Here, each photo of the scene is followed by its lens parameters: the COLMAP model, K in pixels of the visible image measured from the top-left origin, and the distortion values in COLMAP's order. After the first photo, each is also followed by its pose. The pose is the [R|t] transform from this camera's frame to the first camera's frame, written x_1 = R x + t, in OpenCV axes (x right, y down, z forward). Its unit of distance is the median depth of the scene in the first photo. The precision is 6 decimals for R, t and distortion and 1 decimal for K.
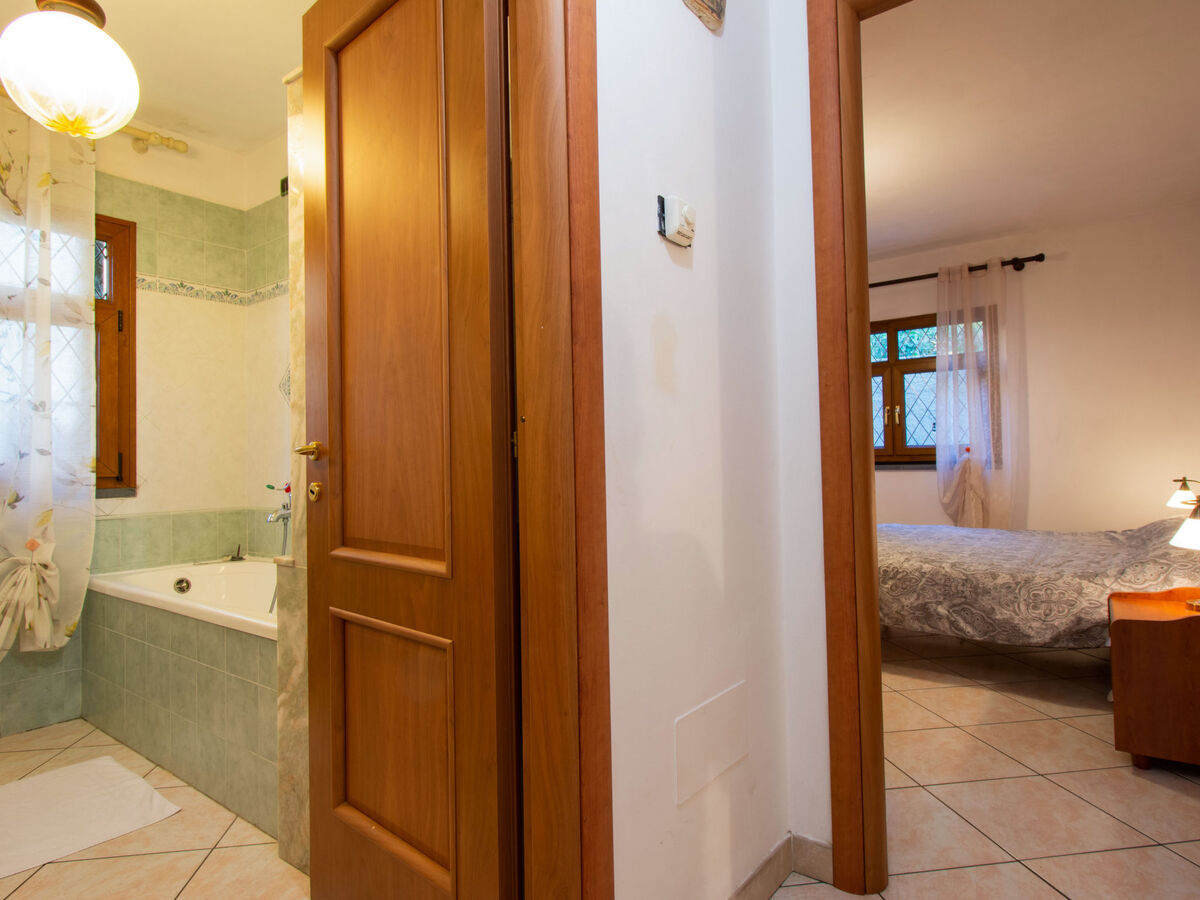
lens RADIAL K [[704.0, 0, 600.0], [0, 704.0, 450.0], [0, 0, 1]] dist [0.000038, -0.000041]
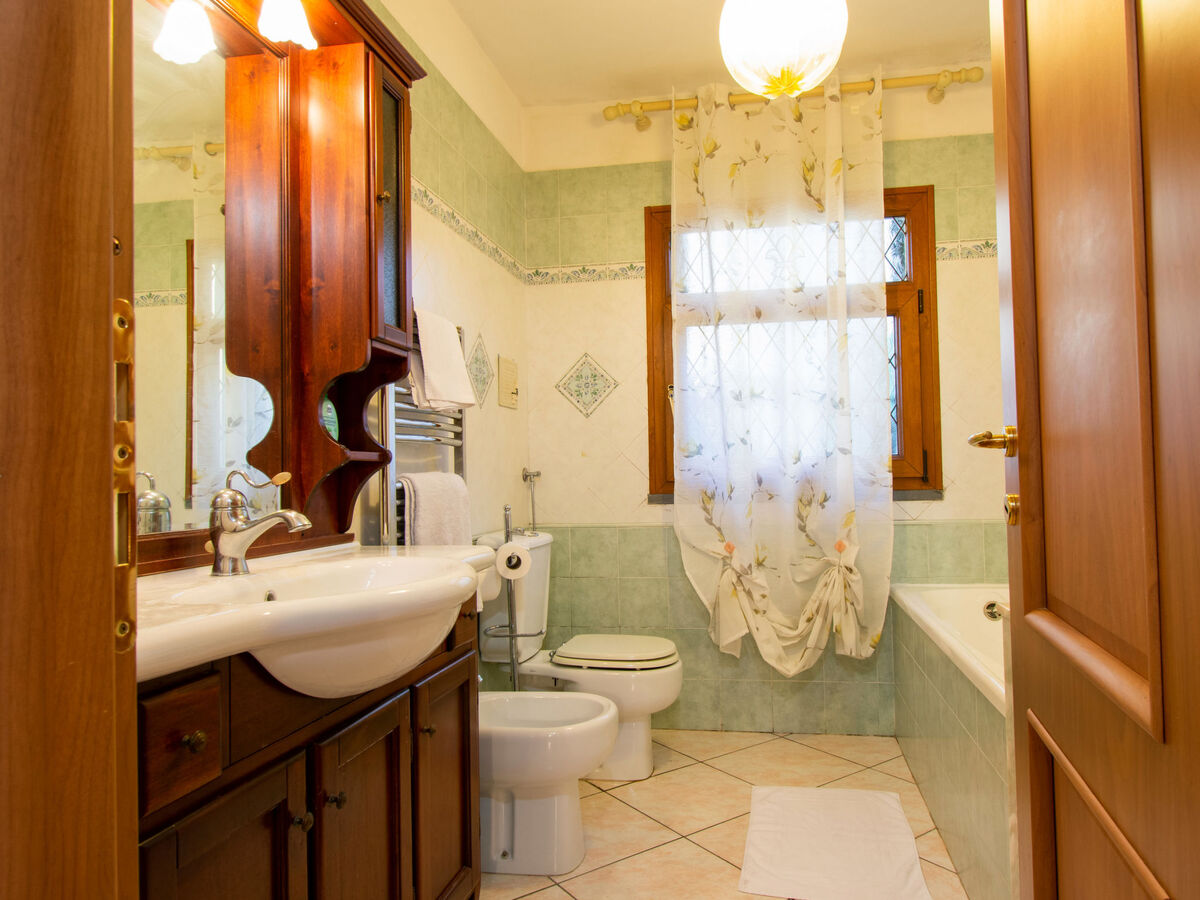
lens RADIAL K [[782.0, 0, 653.0], [0, 782.0, 455.4], [0, 0, 1]] dist [0.003815, -0.000863]
pose [[0.476722, -0.013910, -0.878944, 0.022659], [0.025502, 0.999673, -0.001988, 0.004376], [0.878684, -0.021467, 0.476921, 0.249609]]
